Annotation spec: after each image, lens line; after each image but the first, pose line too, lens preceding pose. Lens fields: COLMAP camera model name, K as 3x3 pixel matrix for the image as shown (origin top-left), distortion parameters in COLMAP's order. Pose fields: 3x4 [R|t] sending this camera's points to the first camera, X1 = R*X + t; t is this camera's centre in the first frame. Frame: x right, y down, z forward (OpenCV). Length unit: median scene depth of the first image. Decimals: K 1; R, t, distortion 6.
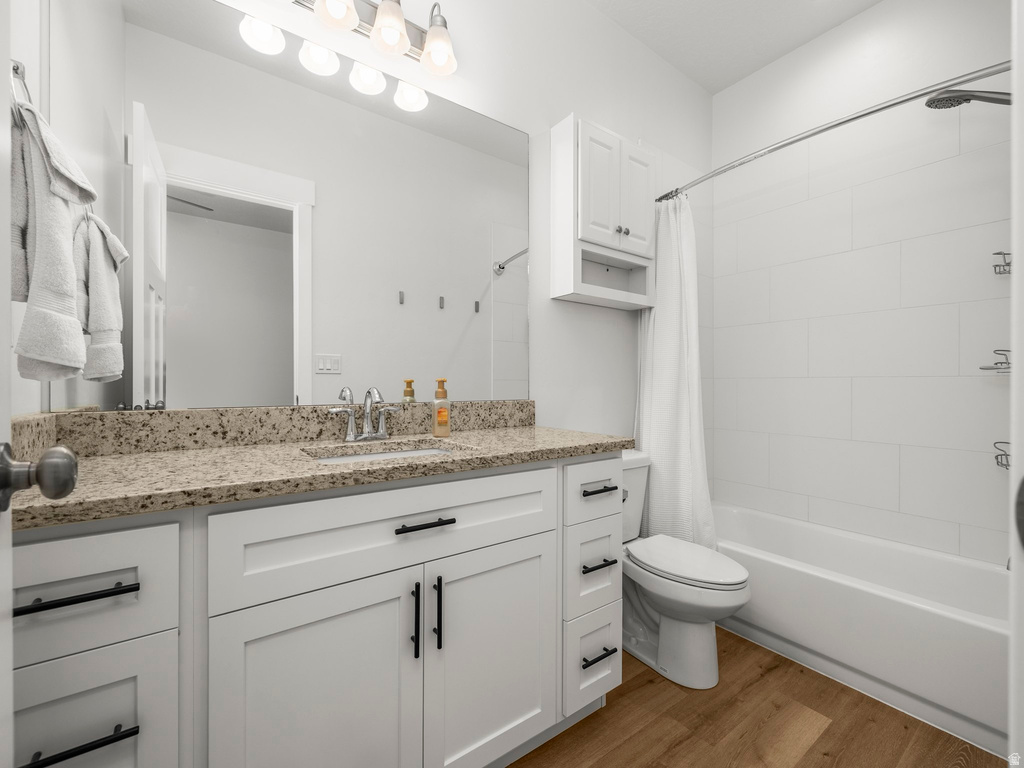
lens RADIAL K [[431.8, 0, 505.7], [0, 431.8, 383.2], [0, 0, 1]] dist [-0.000209, -0.000075]
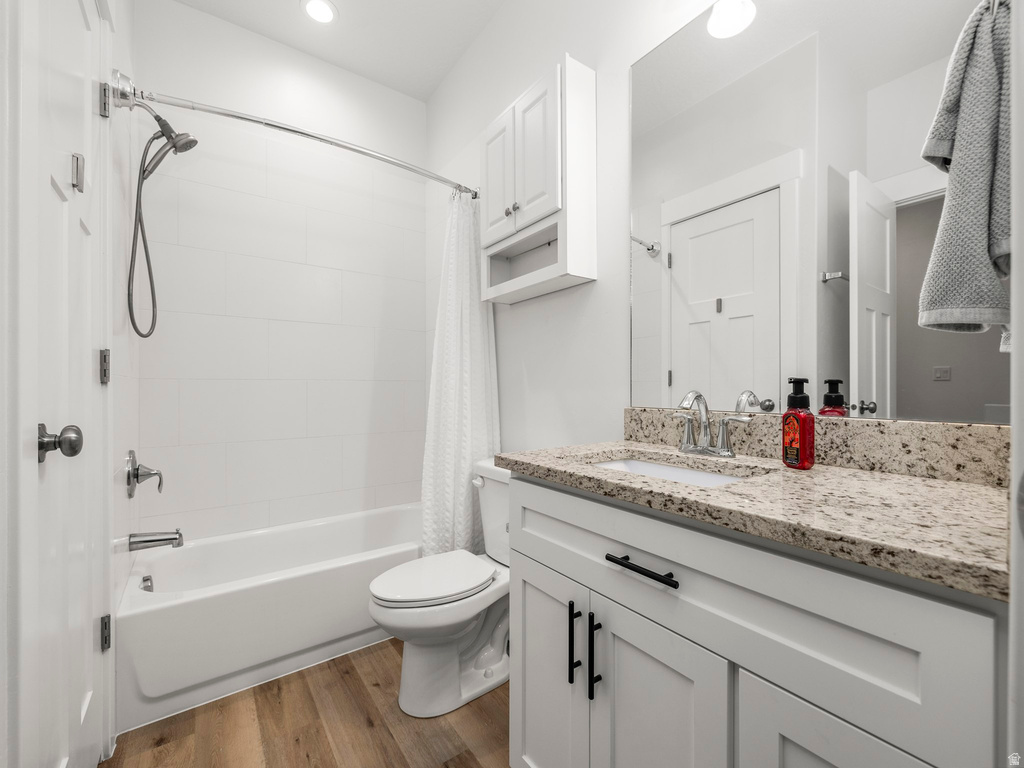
lens RADIAL K [[431.8, 0, 505.7], [0, 431.8, 383.2], [0, 0, 1]] dist [-0.000209, -0.000075]
pose [[-0.018131, -0.003017, -0.999831, 1.129304], [0.001756, 0.999994, -0.003049, -0.003170], [0.999834, -0.001811, -0.018126, 0.996293]]
